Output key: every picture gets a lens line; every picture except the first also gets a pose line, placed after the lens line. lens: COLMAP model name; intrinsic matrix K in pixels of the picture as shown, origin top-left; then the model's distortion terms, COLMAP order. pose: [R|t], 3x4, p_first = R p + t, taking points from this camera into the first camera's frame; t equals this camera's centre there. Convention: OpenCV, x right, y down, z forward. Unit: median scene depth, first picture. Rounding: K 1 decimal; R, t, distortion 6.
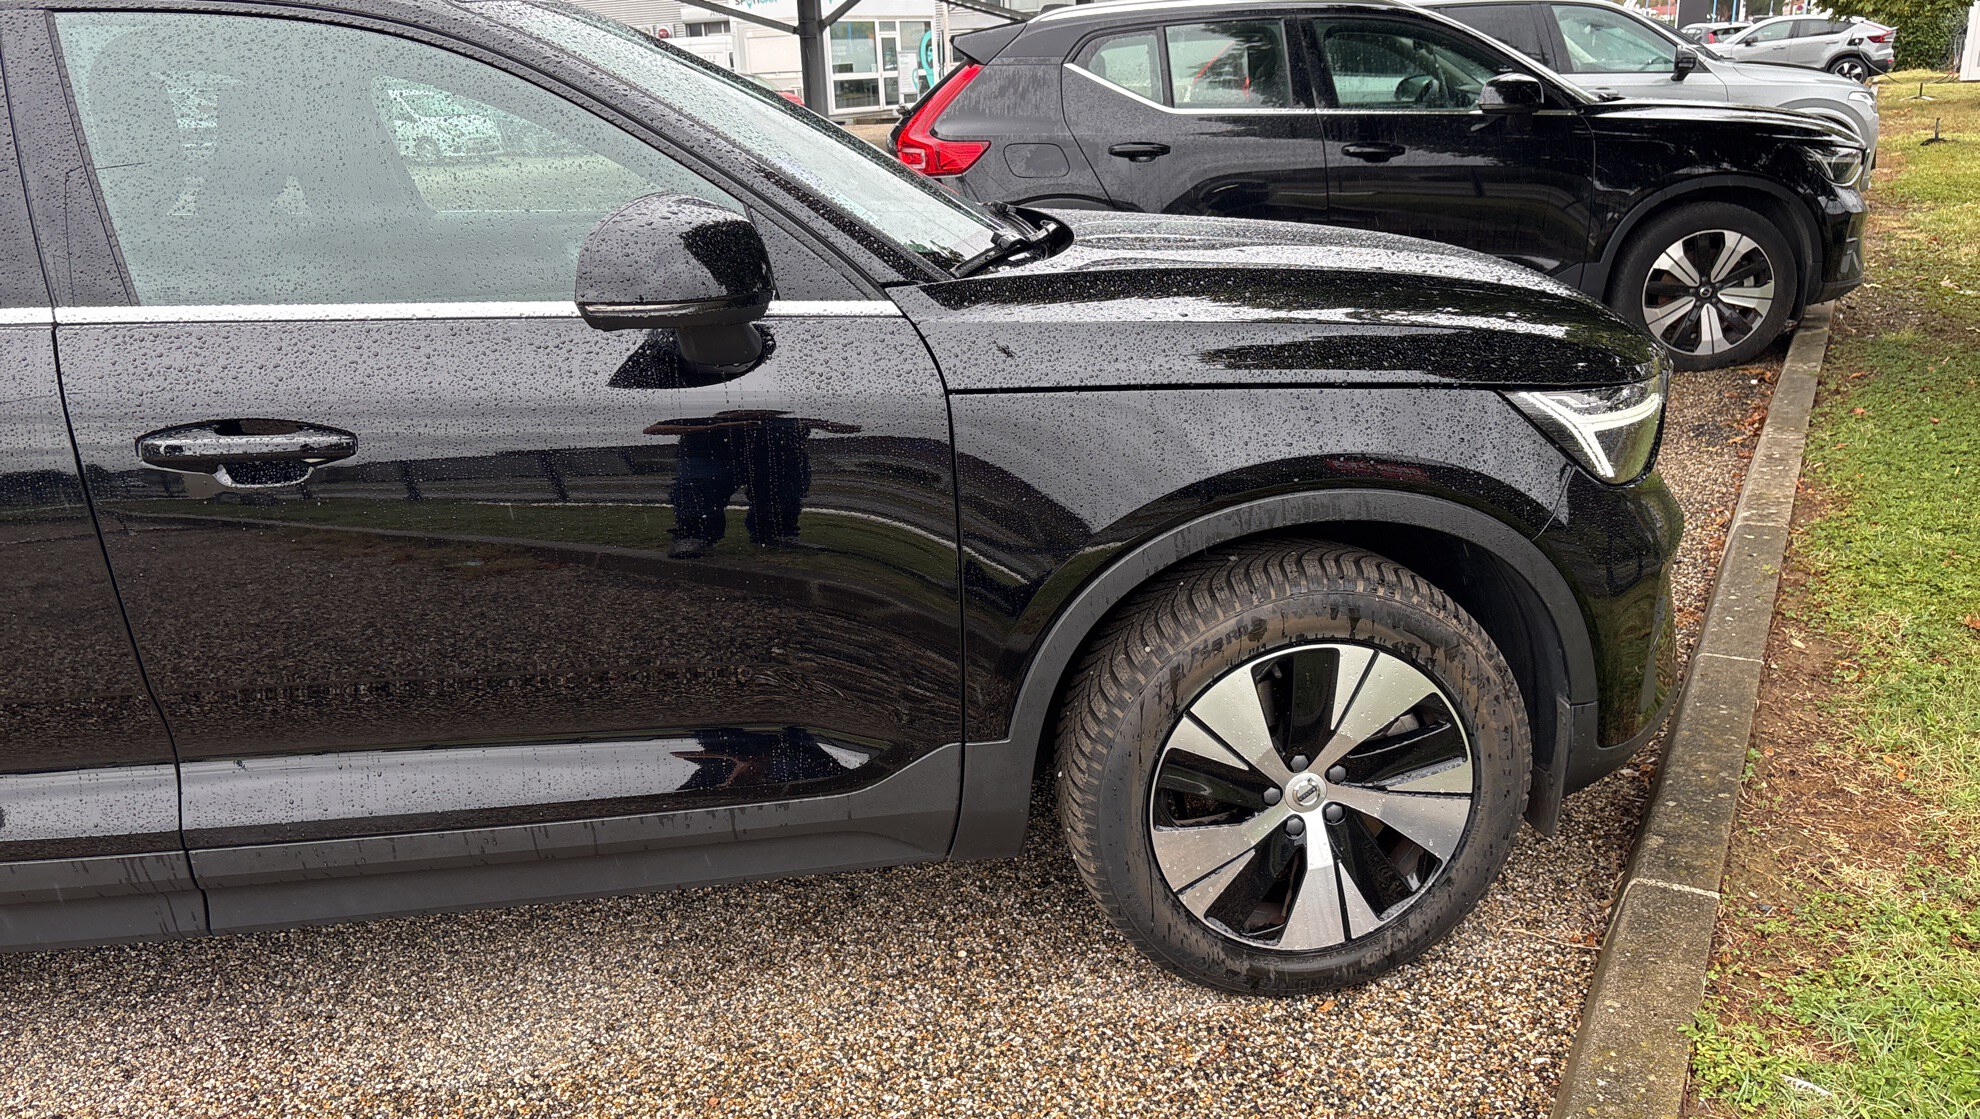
lens RADIAL K [[1561.4, 0, 975.6], [0, 1561.4, 554.7], [0, 0, 1]] dist [0.067777, -0.083999]
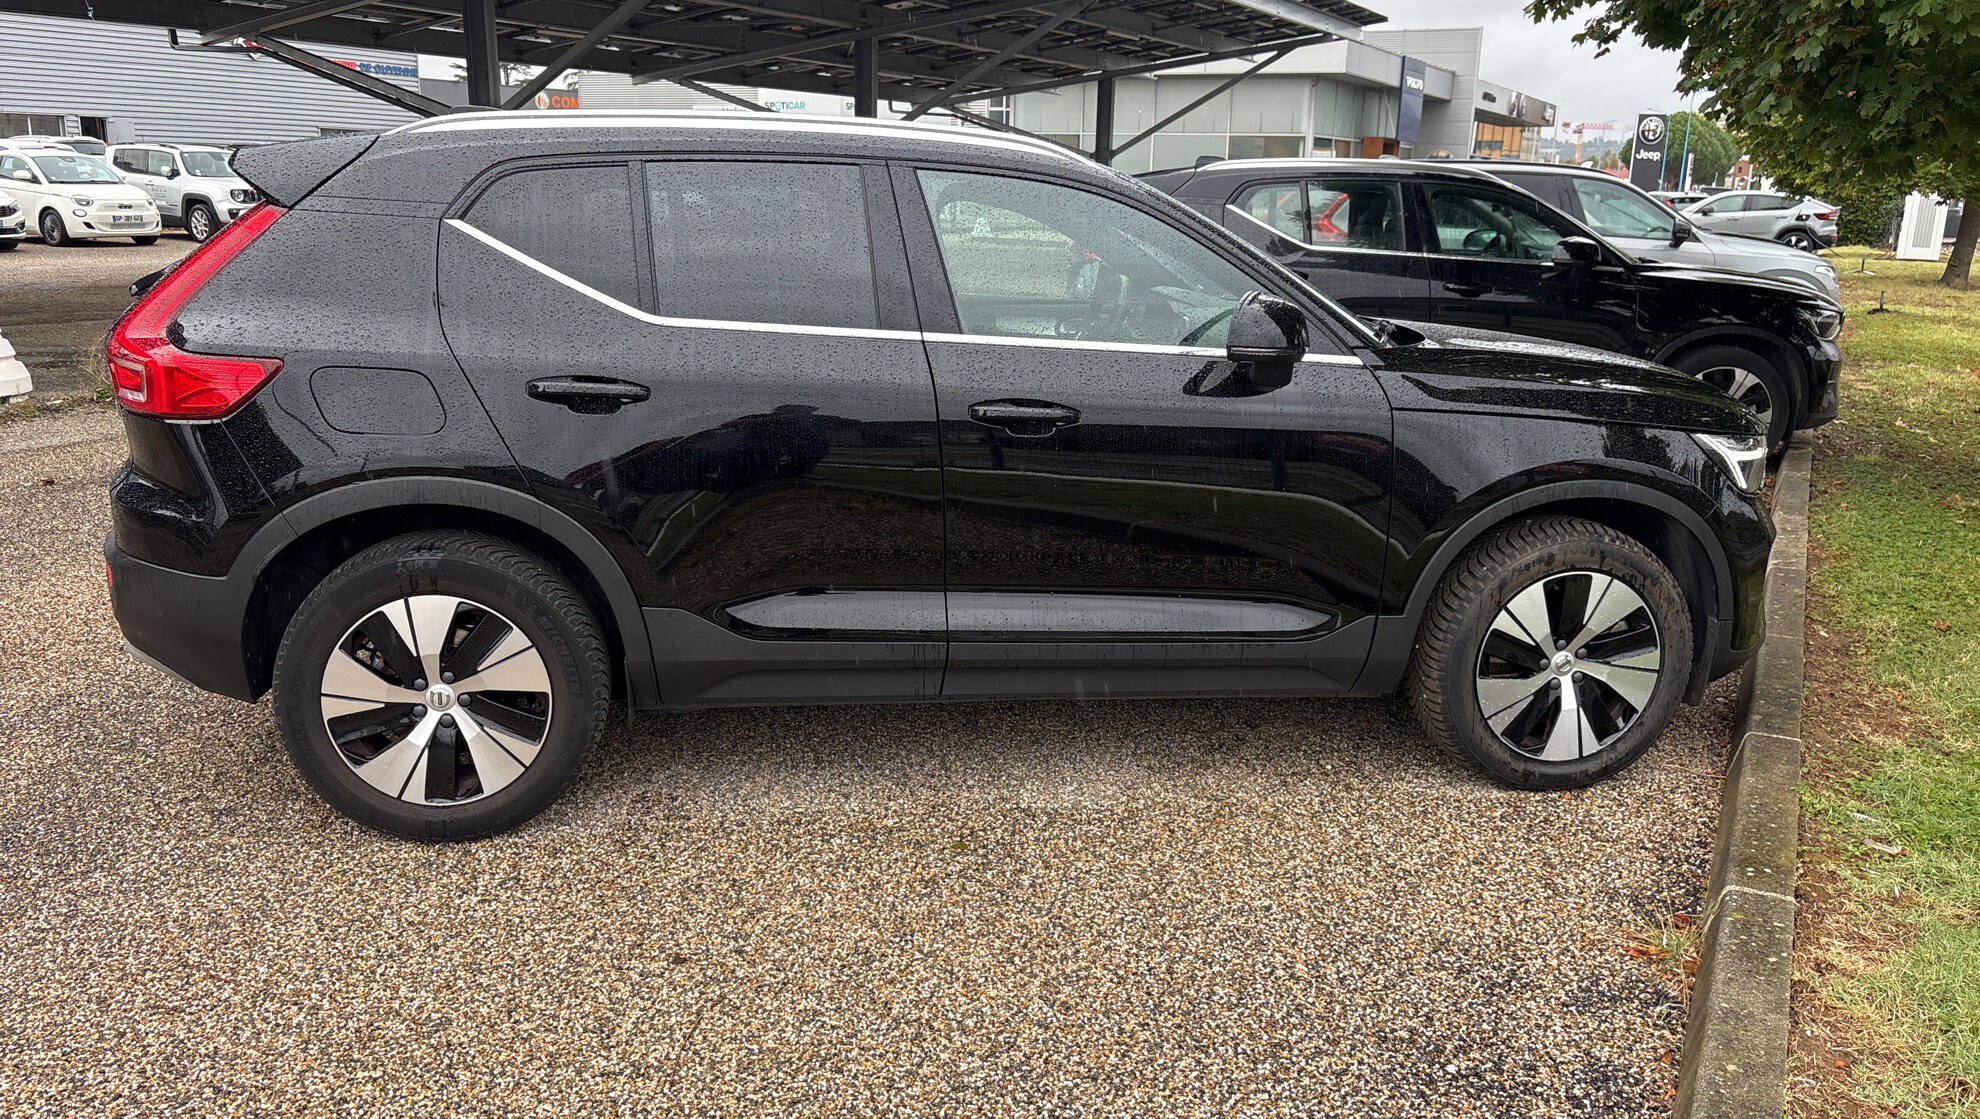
lens RADIAL K [[1565.2, 0, 993.4], [0, 1565.2, 549.4], [0, 0, 1]] dist [0.027288, 0.000343]
pose [[0.997373, 0.059187, 0.041754, -0.414765], [-0.056147, 0.995926, -0.070562, 0.158869], [-0.045760, 0.068033, 0.996633, -0.573766]]
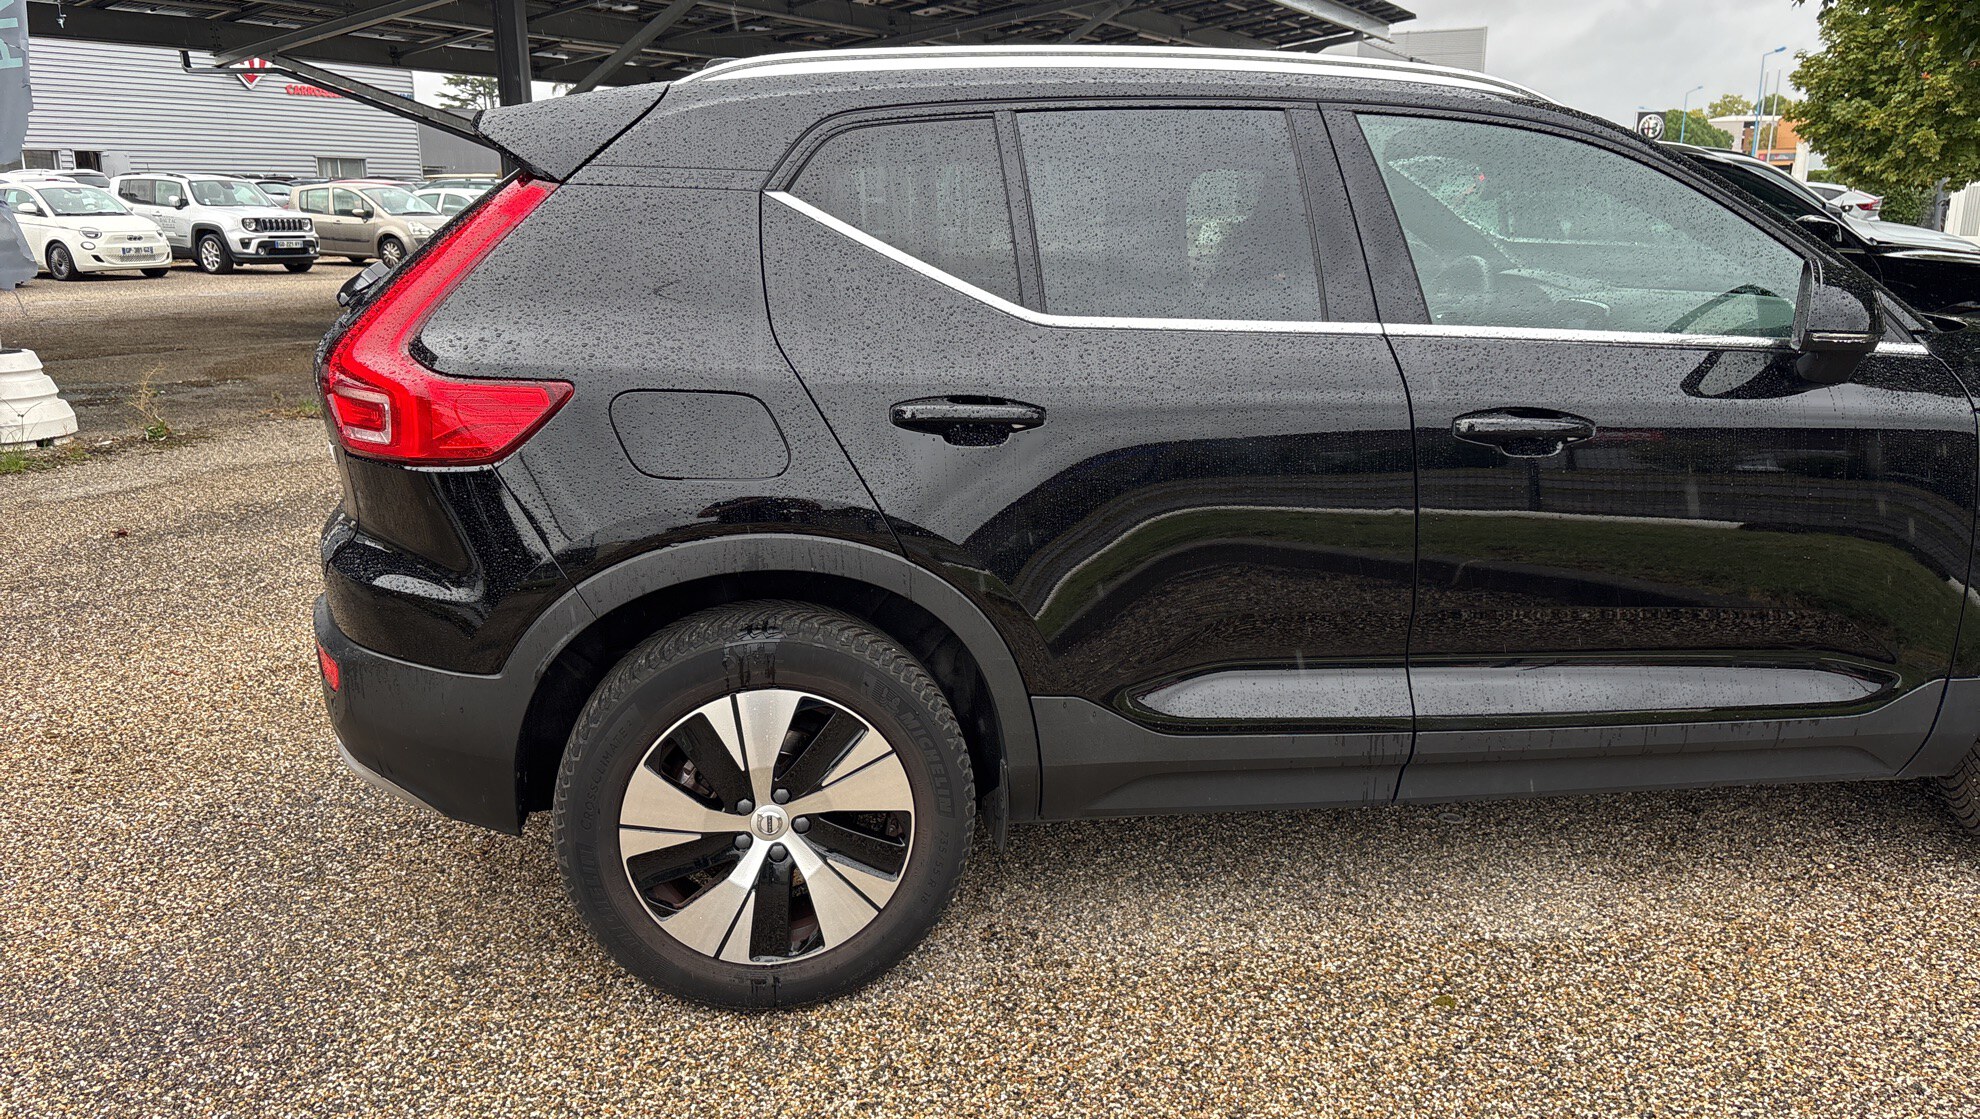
lens RADIAL K [[1562.8, 0, 986.8], [0, 1562.8, 553.6], [0, 0, 1]] dist [0.030558, 0.000907]
pose [[0.998456, 0.034222, 0.043760, -0.724240], [-0.030734, 0.996477, -0.078033, 0.119052], [-0.046276, 0.076568, 0.995990, -0.244253]]
